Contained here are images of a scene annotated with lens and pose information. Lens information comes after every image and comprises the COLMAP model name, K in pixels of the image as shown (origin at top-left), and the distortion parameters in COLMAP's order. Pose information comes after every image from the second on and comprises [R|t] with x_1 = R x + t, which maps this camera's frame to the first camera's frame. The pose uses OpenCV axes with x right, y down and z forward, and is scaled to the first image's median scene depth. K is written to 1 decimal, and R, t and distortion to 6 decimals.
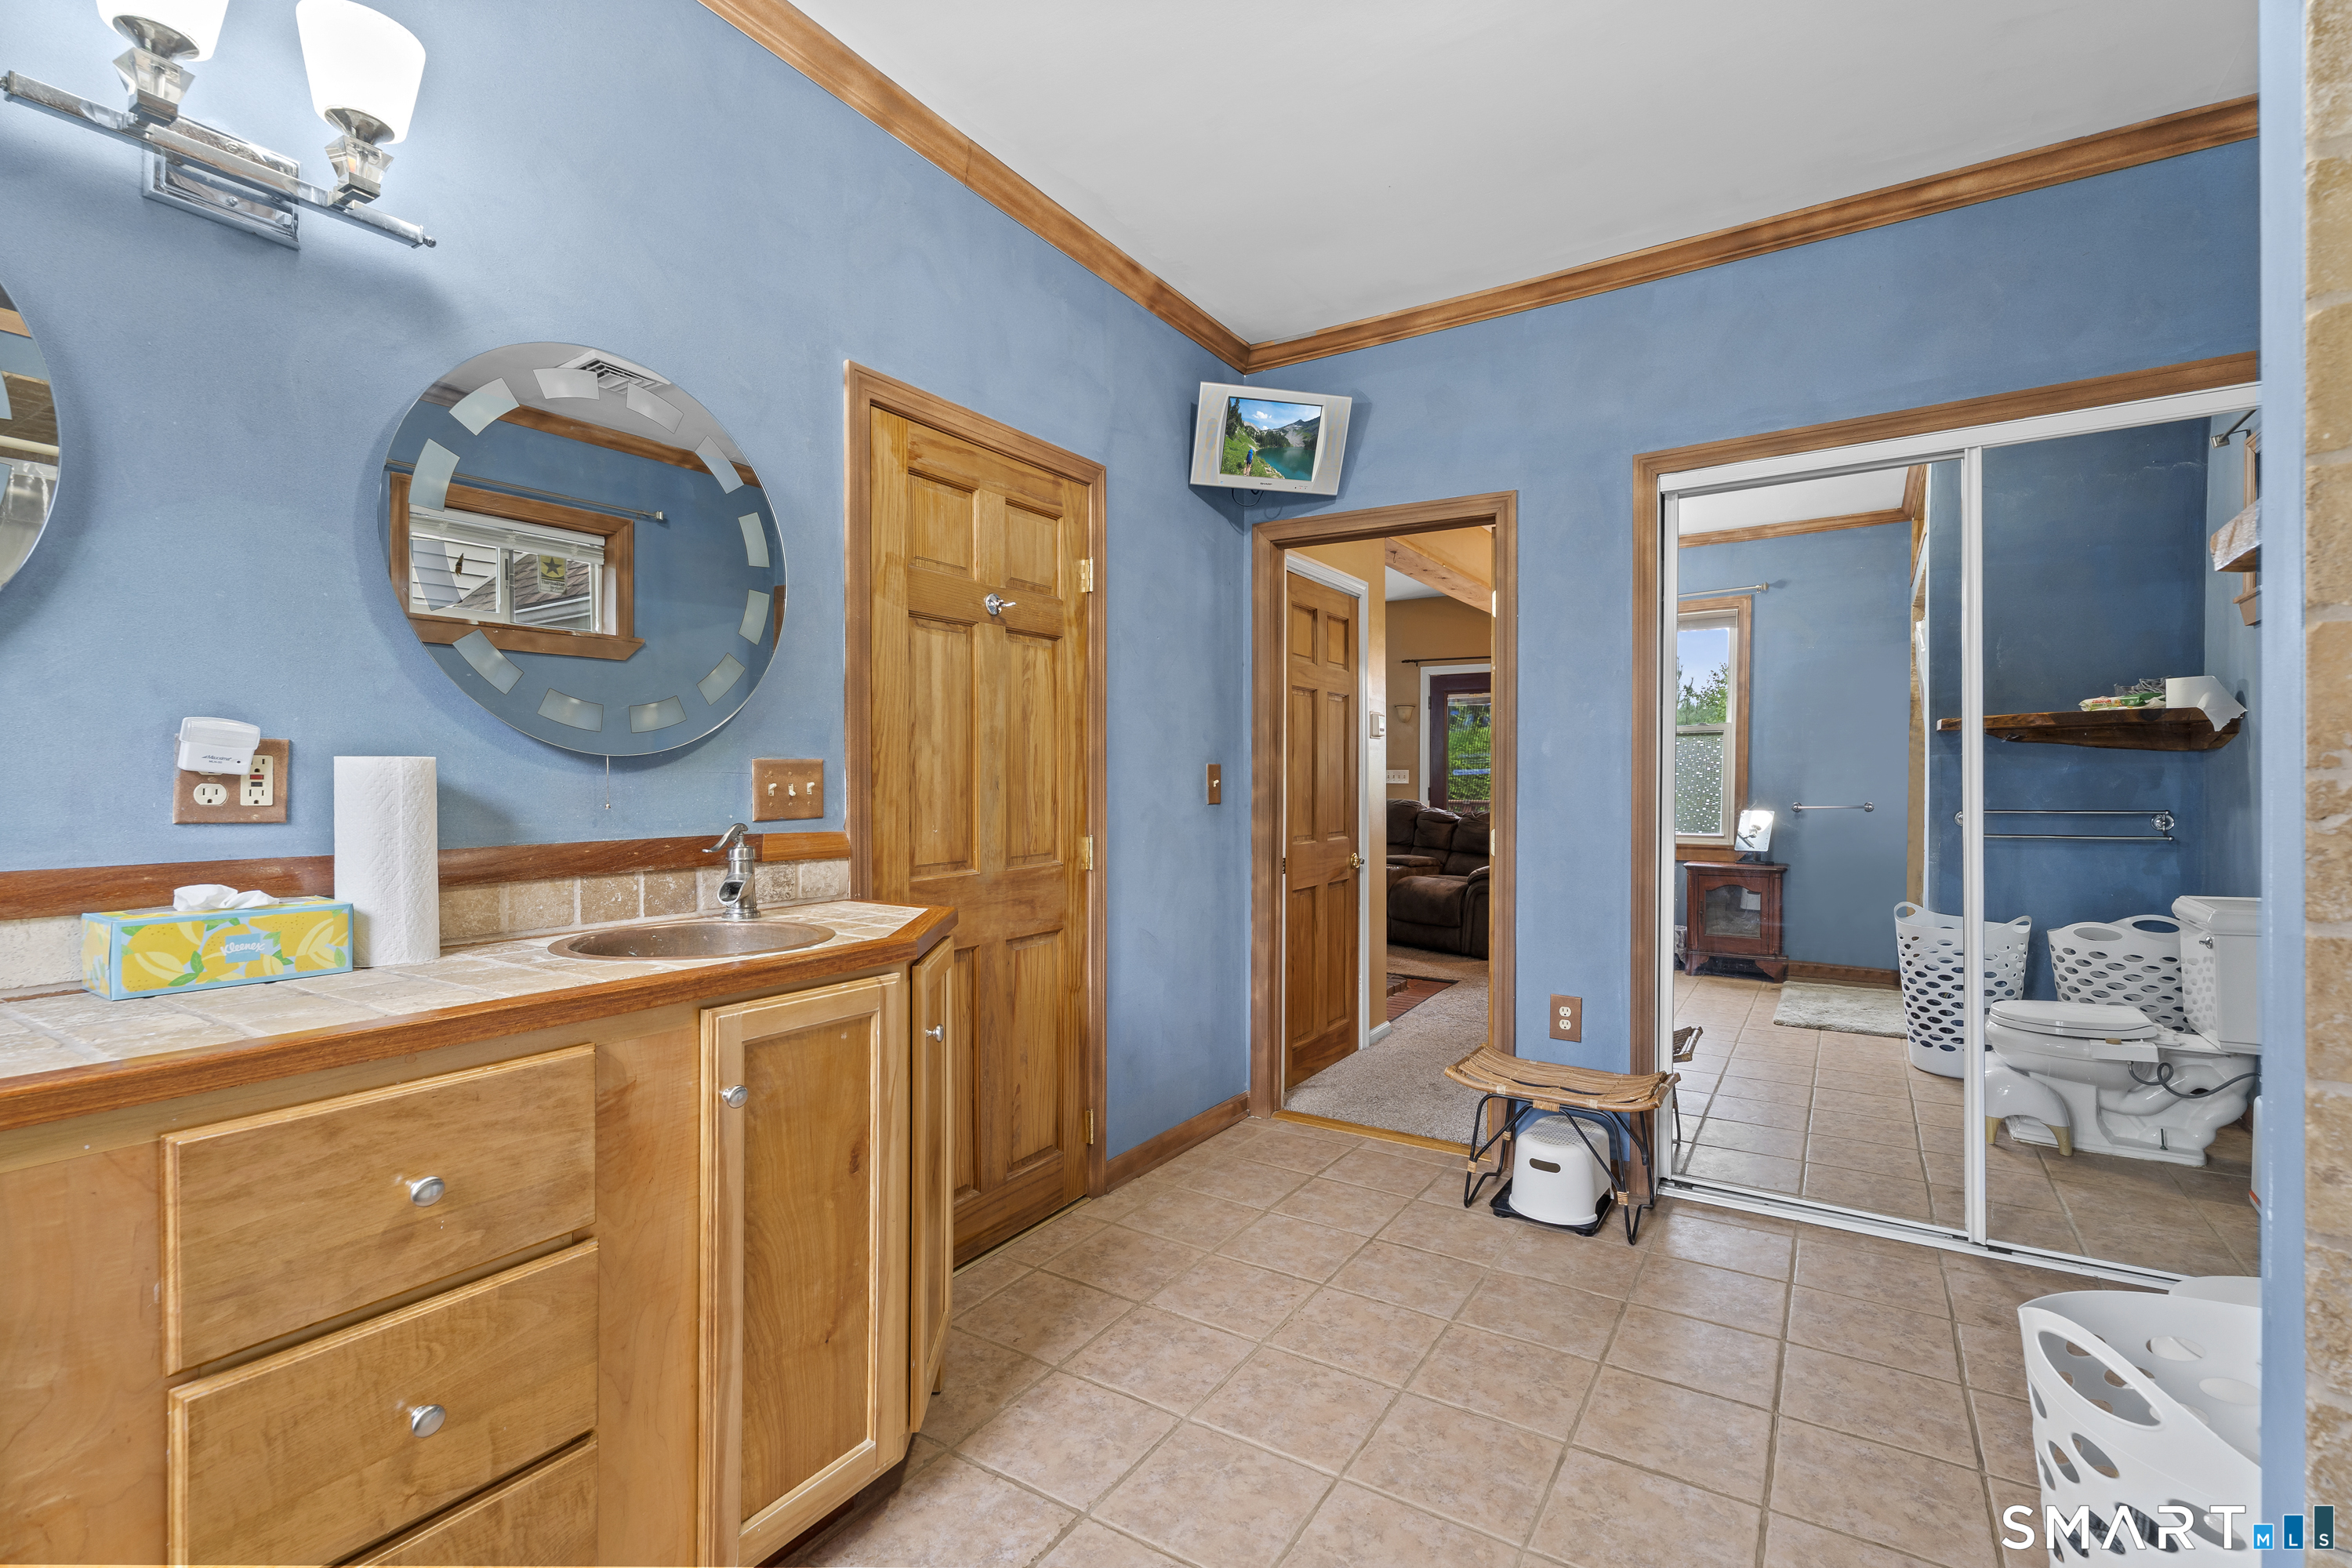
lens RADIAL K [[1054.9, 0, 1176.0], [0, 1054.9, 784.0], [0, 0, 1]] dist [0.000576, 0.000071]
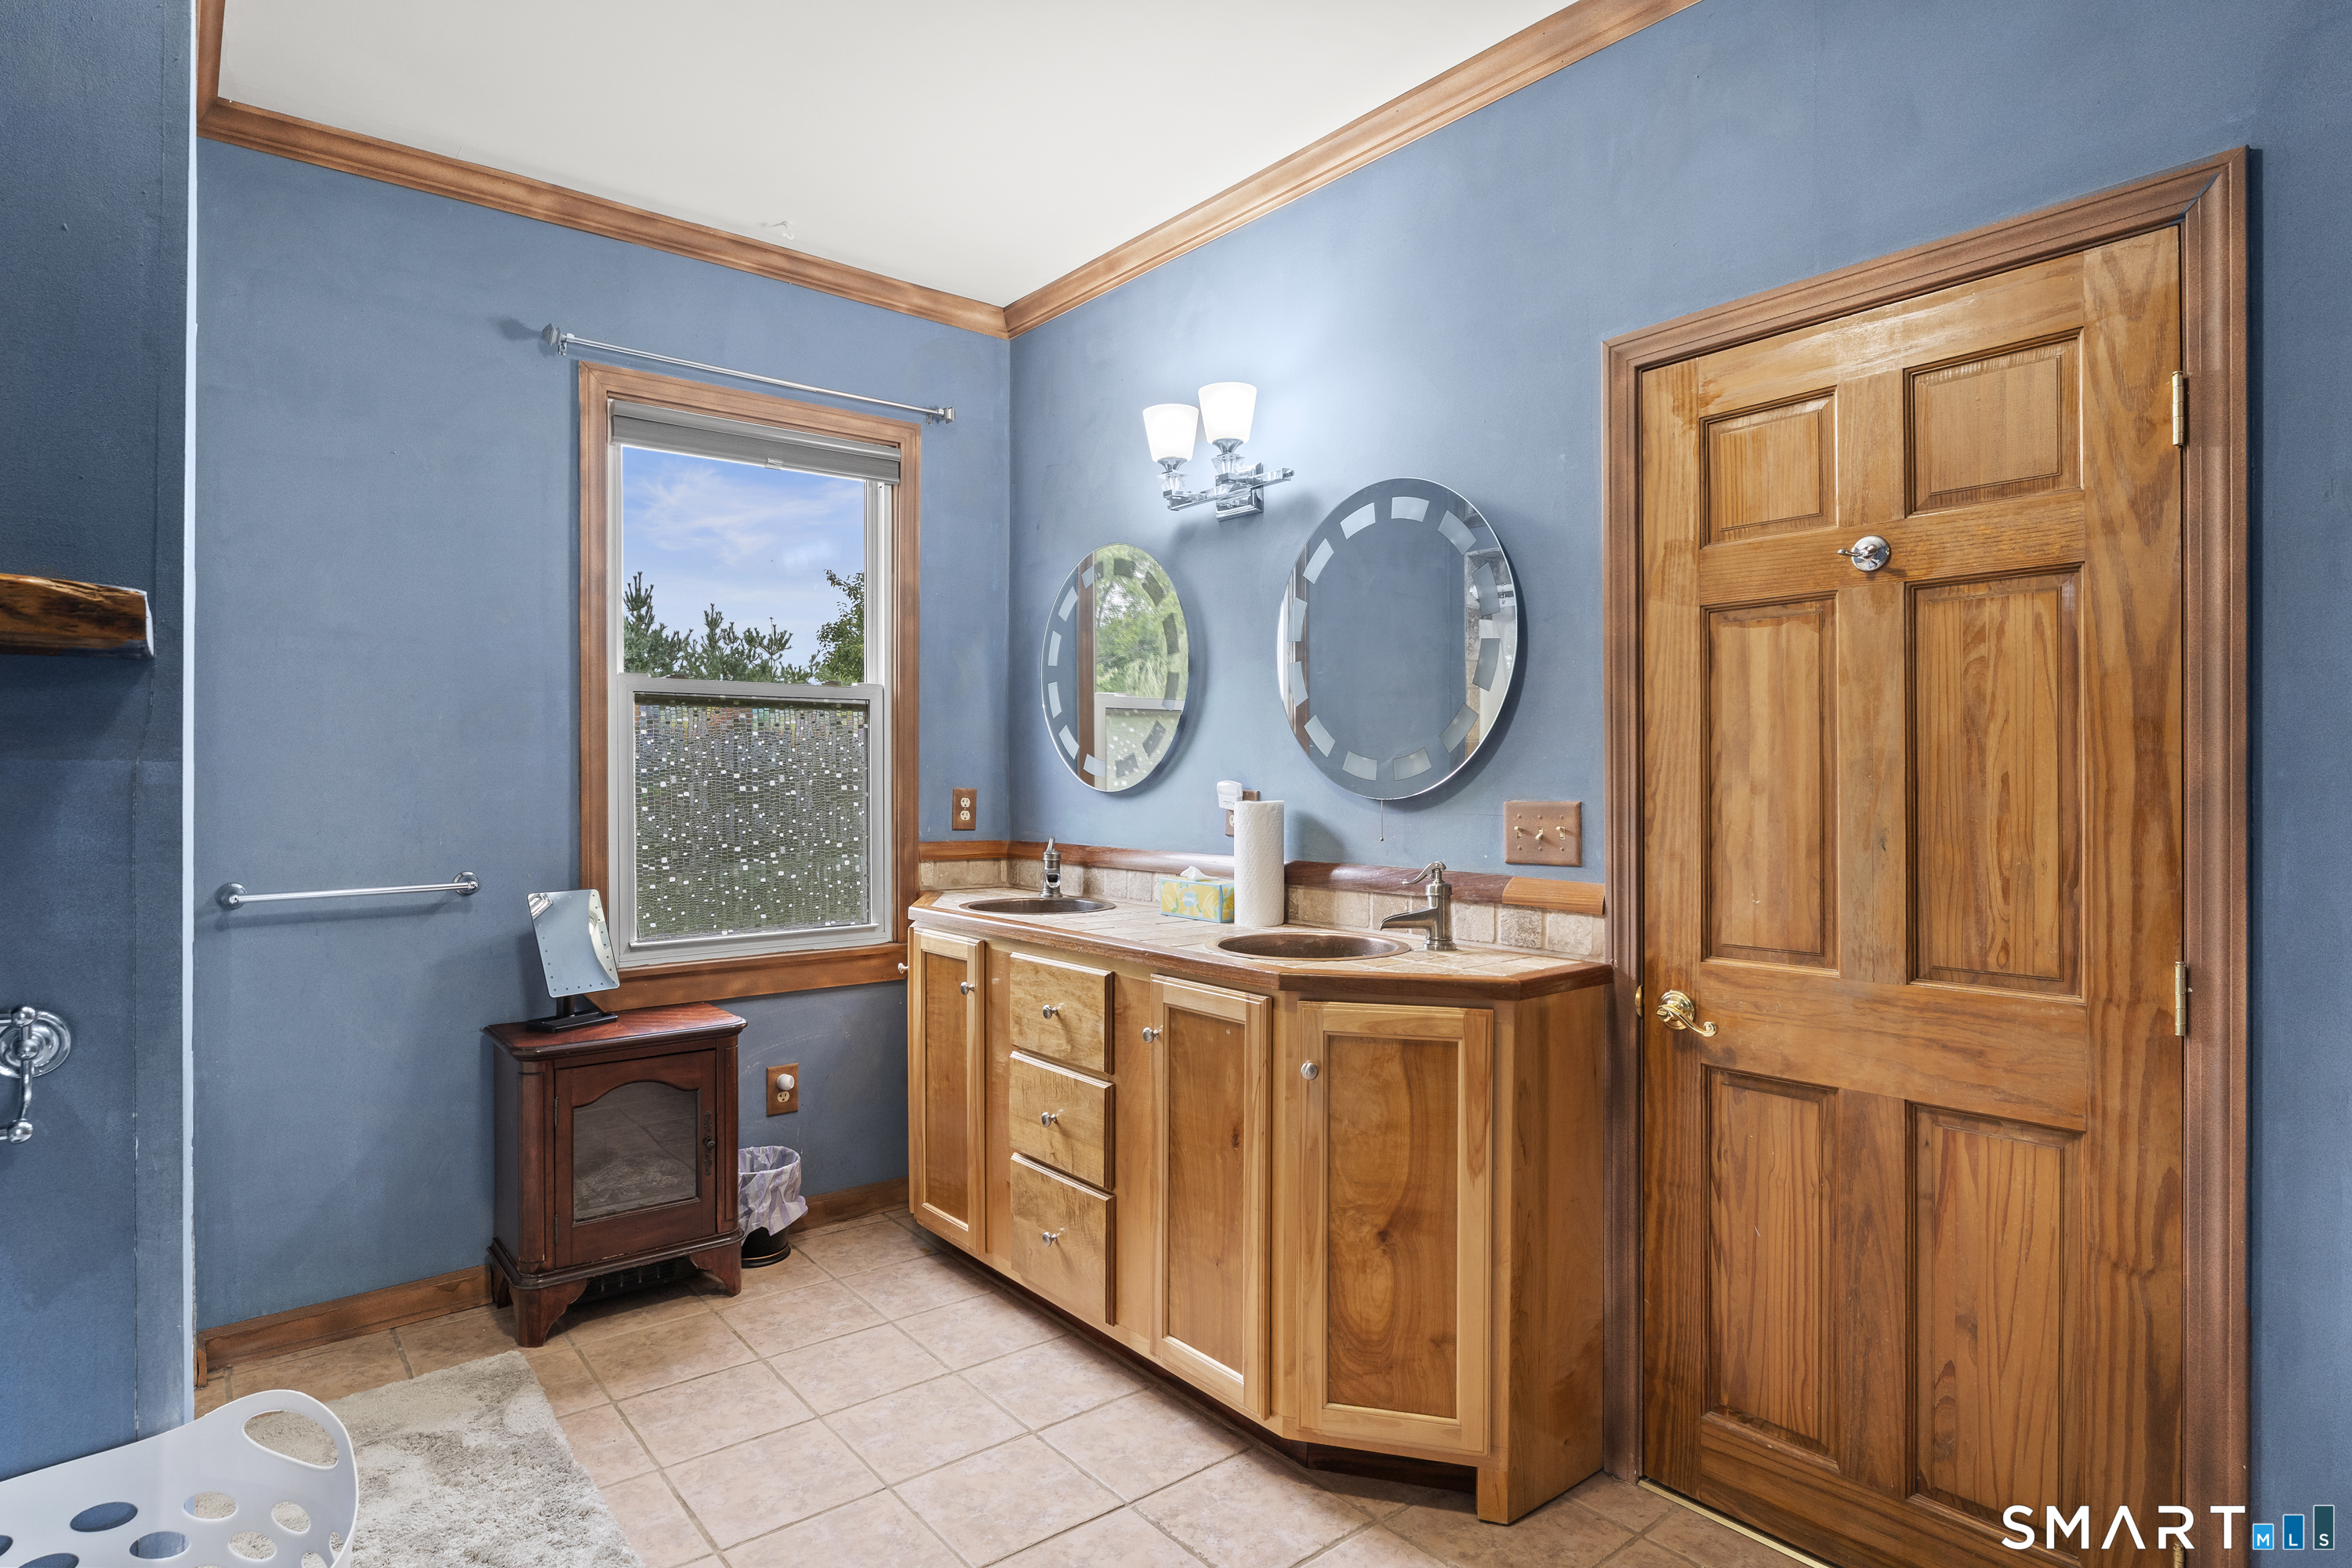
lens RADIAL K [[1273.7, 0, 1176.0], [0, 1273.7, 784.0], [0, 0, 1]] dist [-0.004275, -0.000422]
pose [[-0.316344, 0.008211, -0.948609, 0.749455], [-0.003080, 0.999948, 0.009683, -0.044799], [0.948640, 0.005985, -0.316302, 0.943977]]
